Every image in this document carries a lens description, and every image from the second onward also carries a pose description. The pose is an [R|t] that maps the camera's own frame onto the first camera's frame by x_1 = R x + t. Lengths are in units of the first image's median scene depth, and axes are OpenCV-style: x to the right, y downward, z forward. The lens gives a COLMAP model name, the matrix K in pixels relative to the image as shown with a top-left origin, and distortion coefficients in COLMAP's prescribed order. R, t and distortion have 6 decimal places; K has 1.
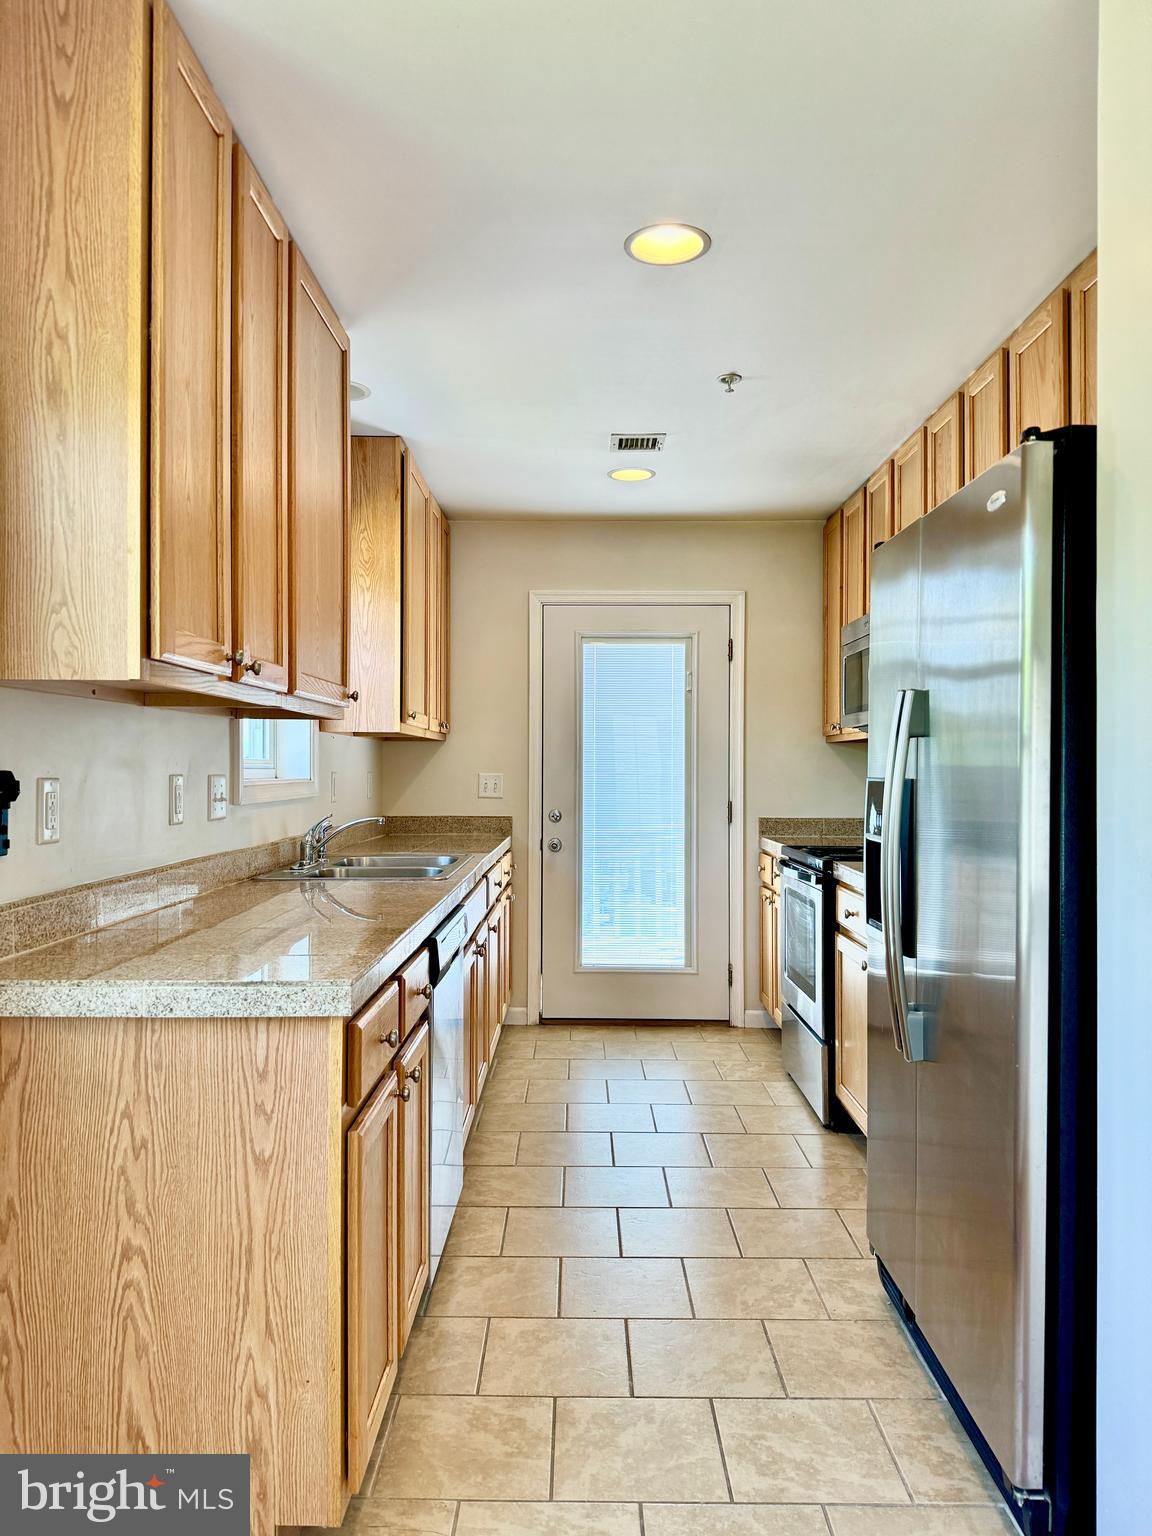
lens RADIAL K [[1079.8, 0, 576.0], [0, 1079.8, 768.0], [0, 0, 1]] dist [0.076915, -0.101597]
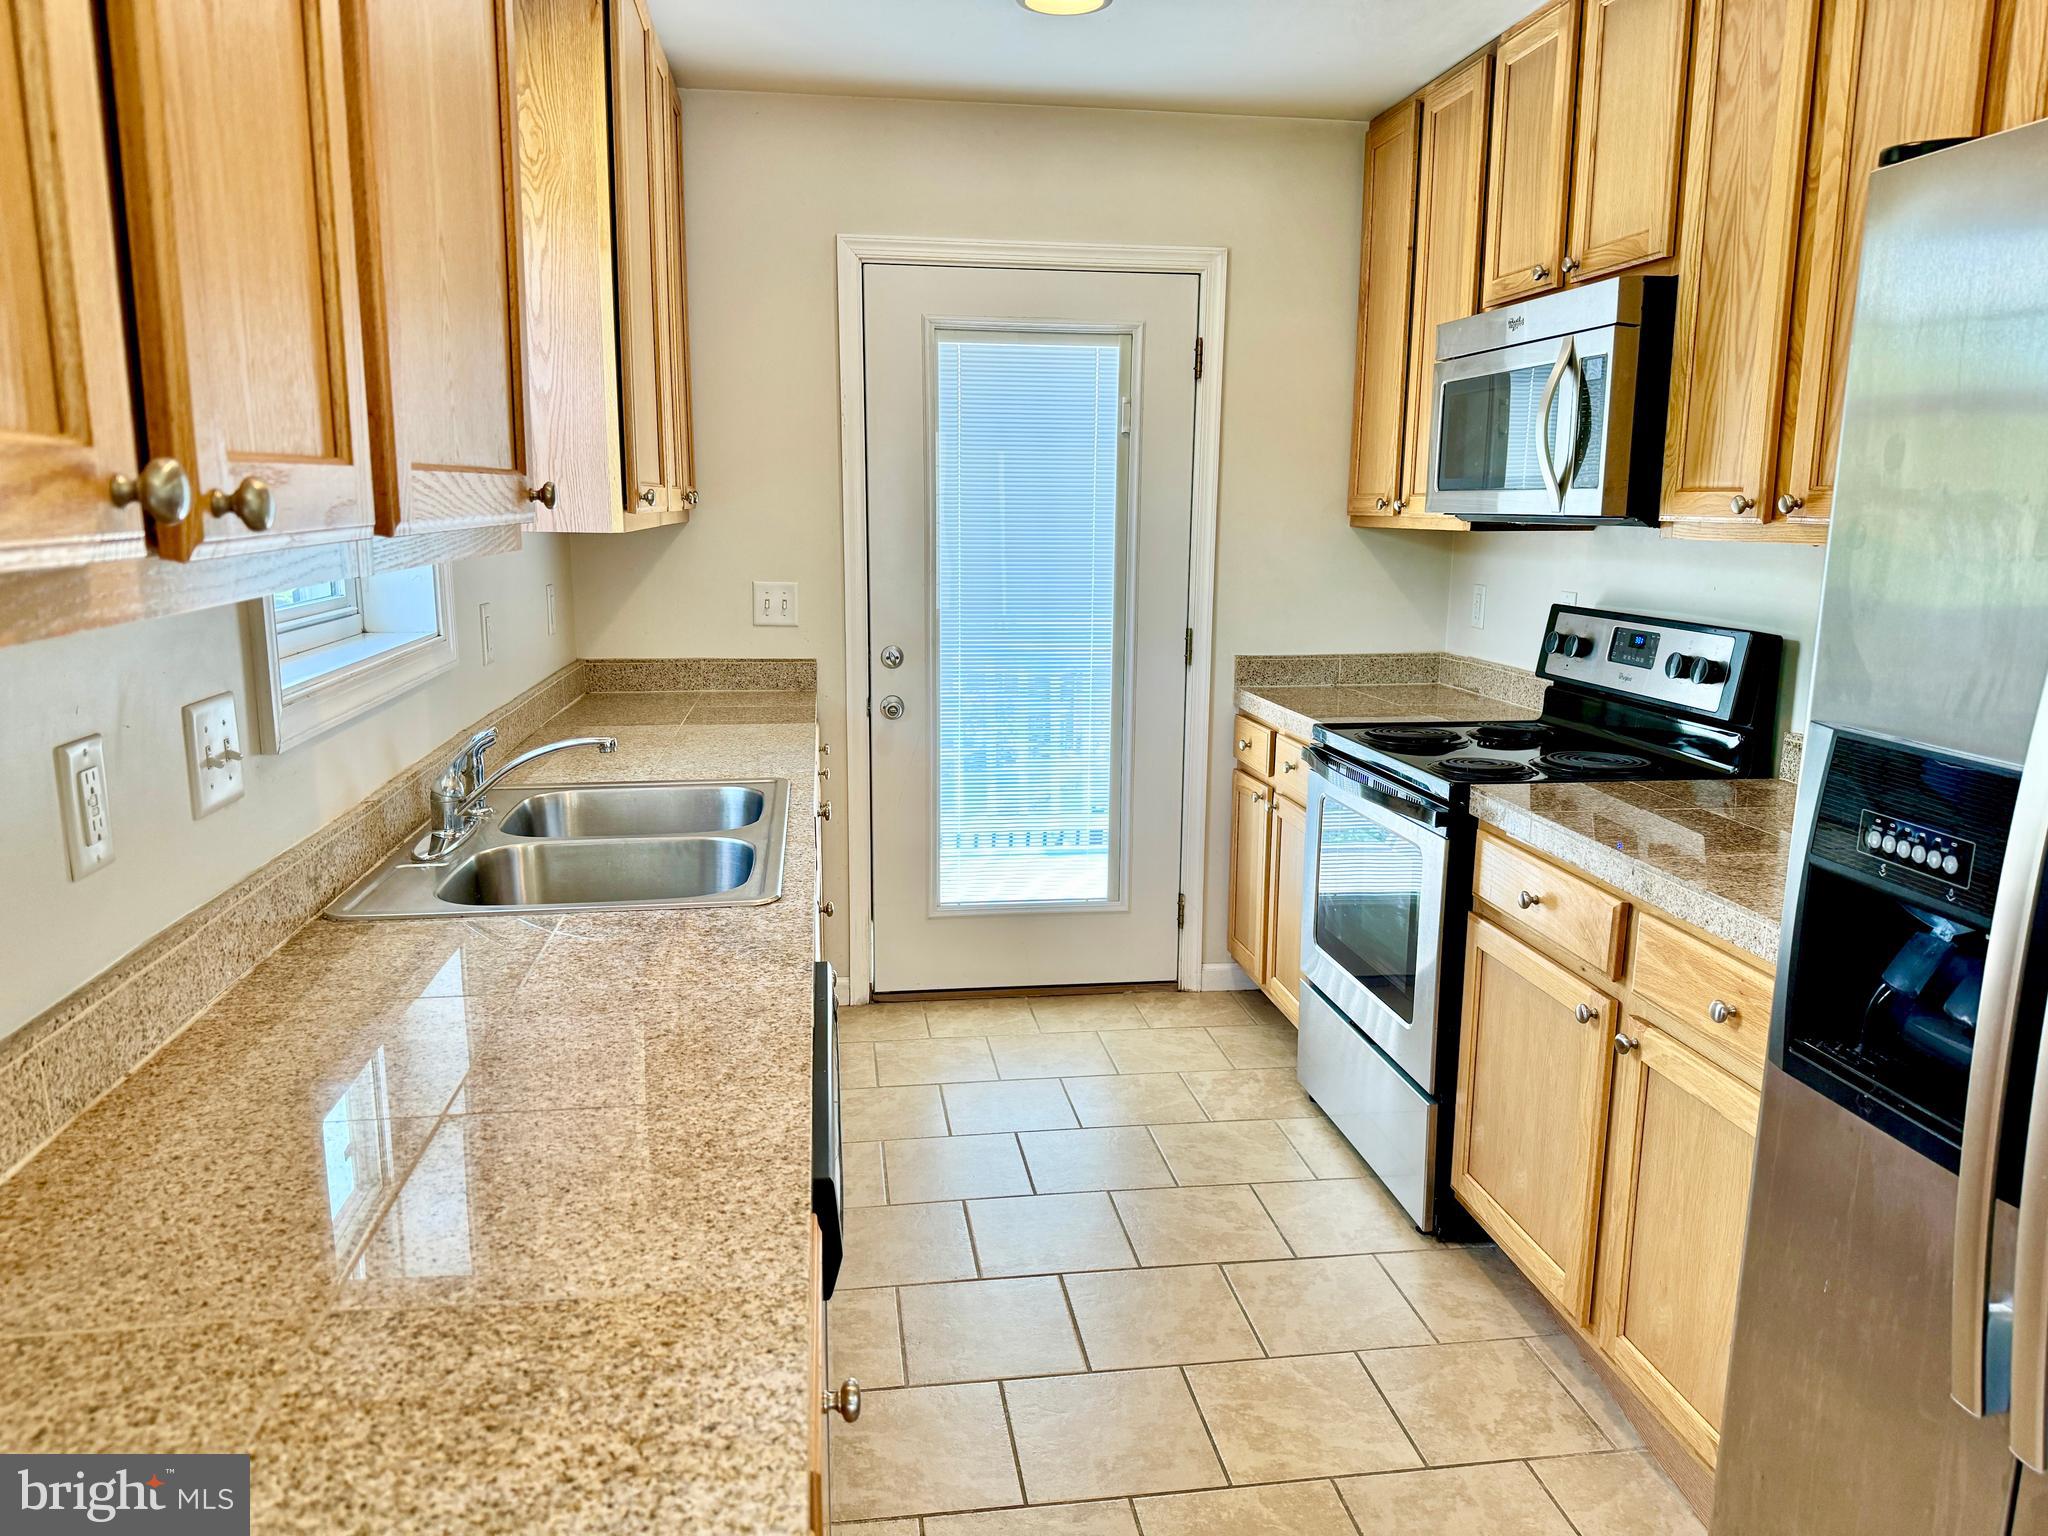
lens RADIAL K [[1437.5, 0, 1047.8], [0, 1437.5, 800.8], [0, 0, 1]] dist [0.056675, -0.103031]
pose [[0.986682, -0.026520, 0.160482, -0.063408], [-0.007362, 0.978326, 0.206937, -0.039663], [-0.162492, -0.205363, 0.965102, 0.243783]]
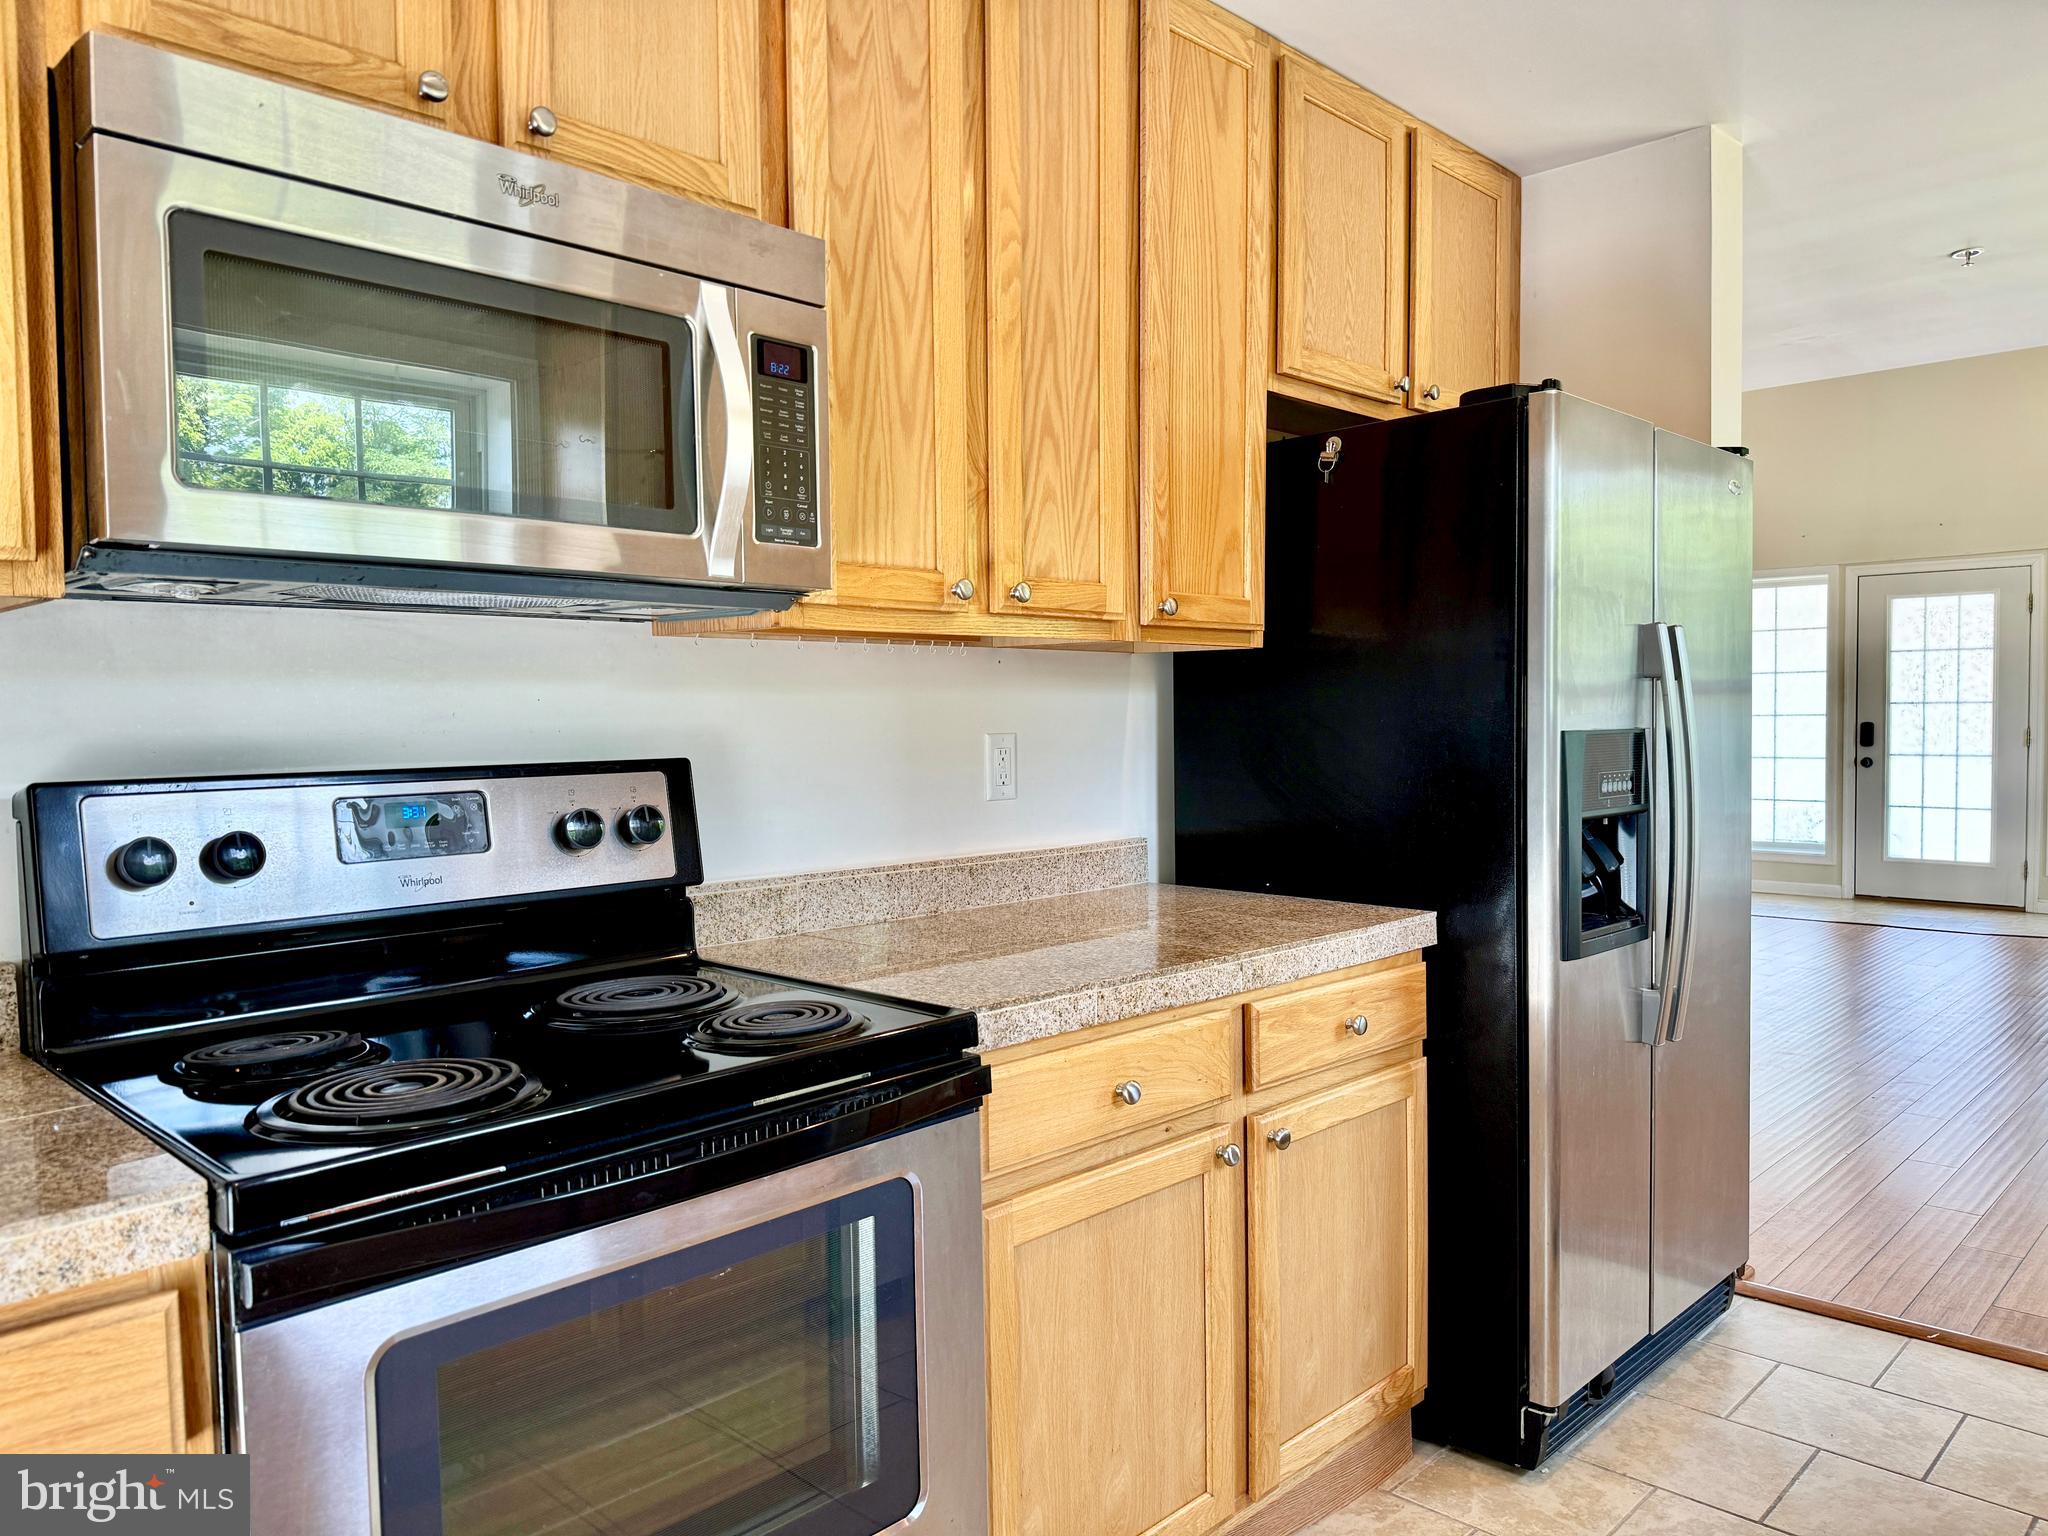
lens RADIAL K [[1439.8, 0, 1026.9], [0, 1439.8, 763.7], [0, 0, 1]] dist [0.076915, -0.101597]
pose [[-0.718894, -0.018365, 0.694878, -0.043989], [0.010170, 0.999266, 0.036931, 0.067368], [-0.695046, 0.033616, -0.718179, 2.366930]]
